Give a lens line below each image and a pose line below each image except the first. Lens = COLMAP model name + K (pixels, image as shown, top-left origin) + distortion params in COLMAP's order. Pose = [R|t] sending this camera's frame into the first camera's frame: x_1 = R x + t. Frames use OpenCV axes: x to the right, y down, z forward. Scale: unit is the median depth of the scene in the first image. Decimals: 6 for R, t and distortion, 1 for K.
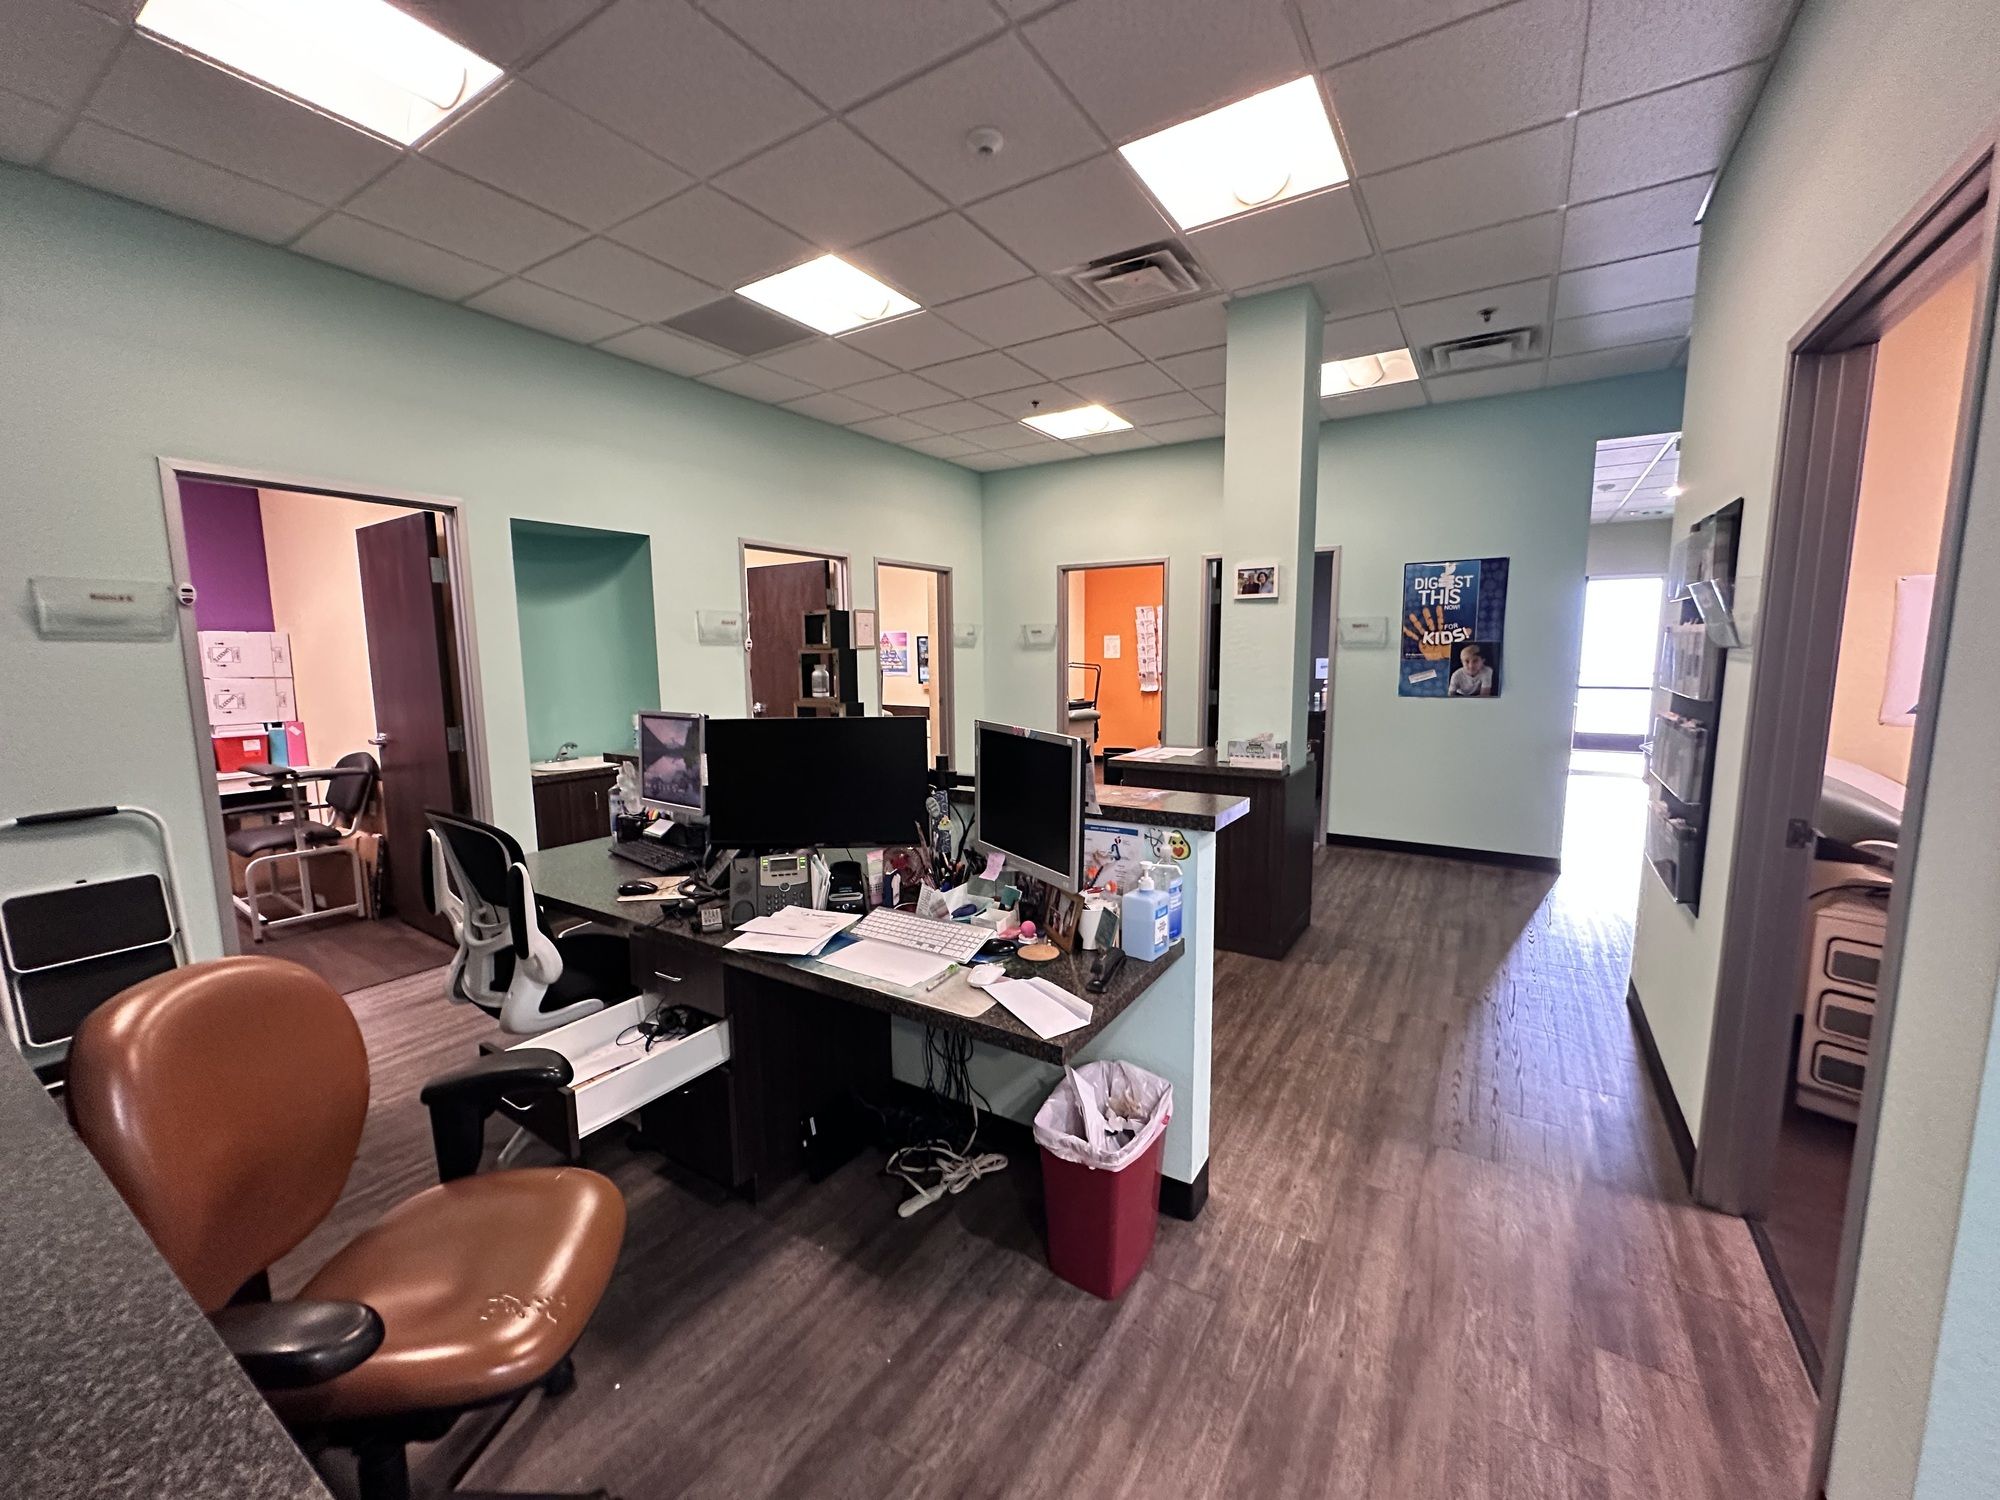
lens RADIAL K [[799.1, 0, 995.9], [0, 799.1, 750.8], [0, 0, 1]] dist [-0.002194, 0.000172]
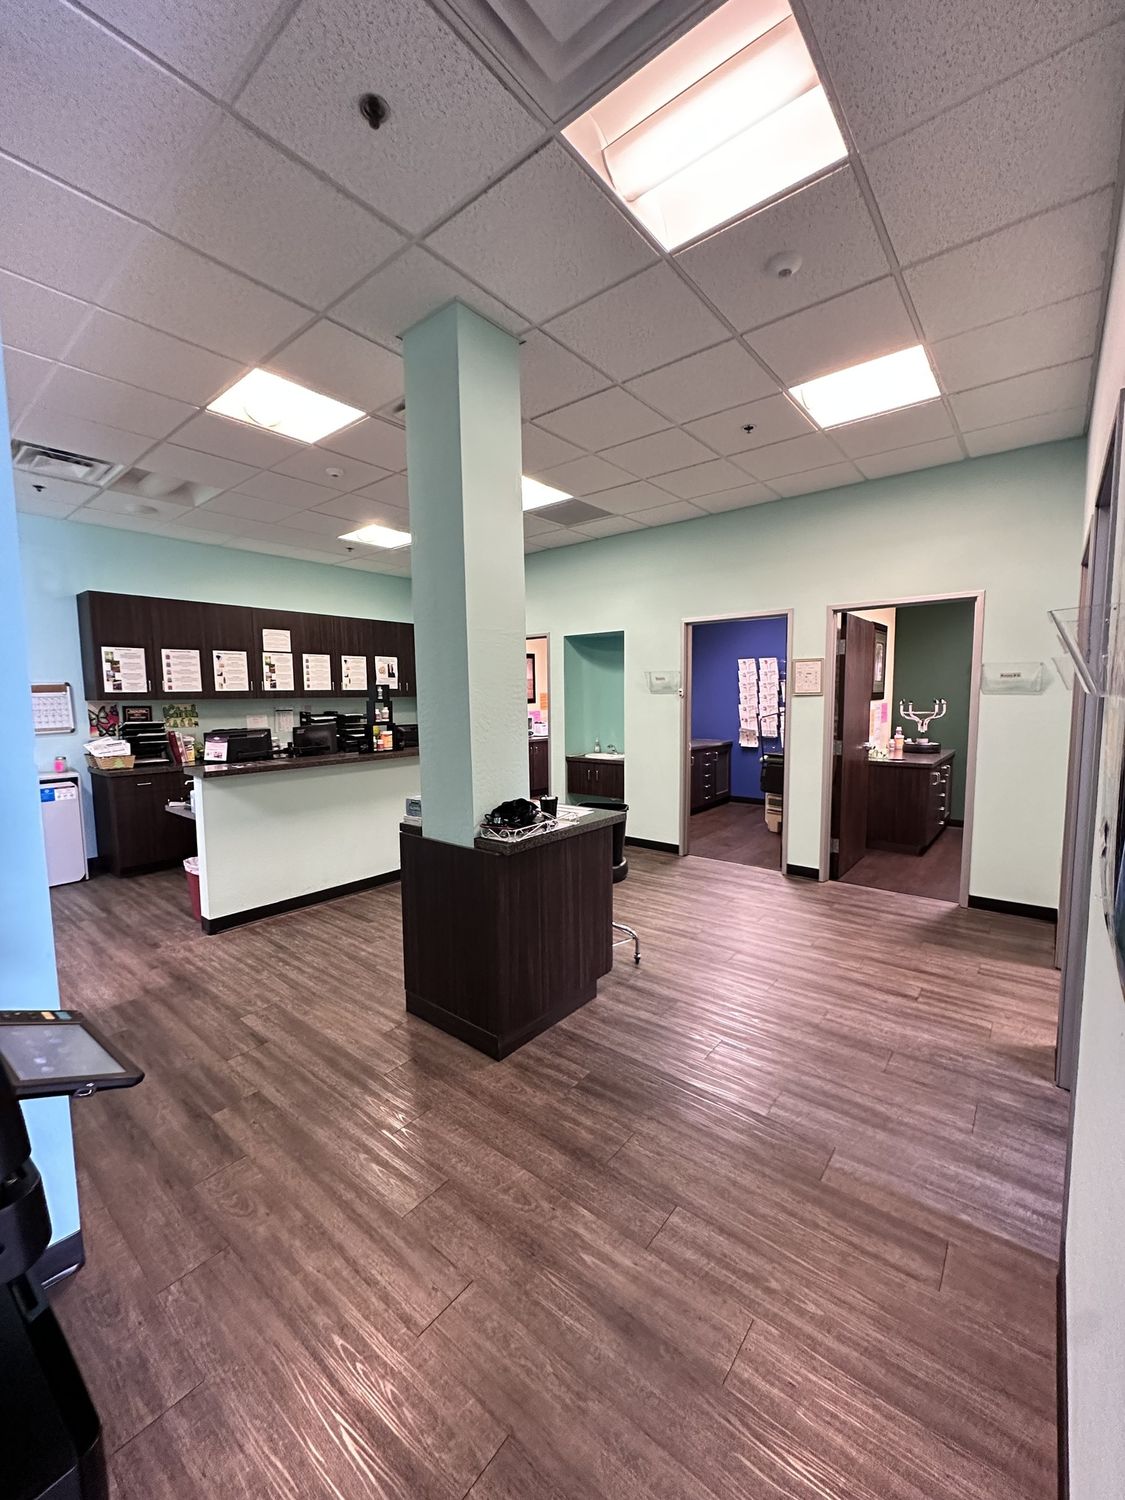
lens RADIAL K [[599.3, 0, 561.3], [0, 599.3, 750.3], [0, 0, 1]] dist [-0.002194, 0.000172]
pose [[-0.115810, 0.101346, -0.988088, 1.262437], [-0.118442, 0.986274, 0.115042, -0.210342], [0.986184, 0.130354, -0.102216, 1.470096]]
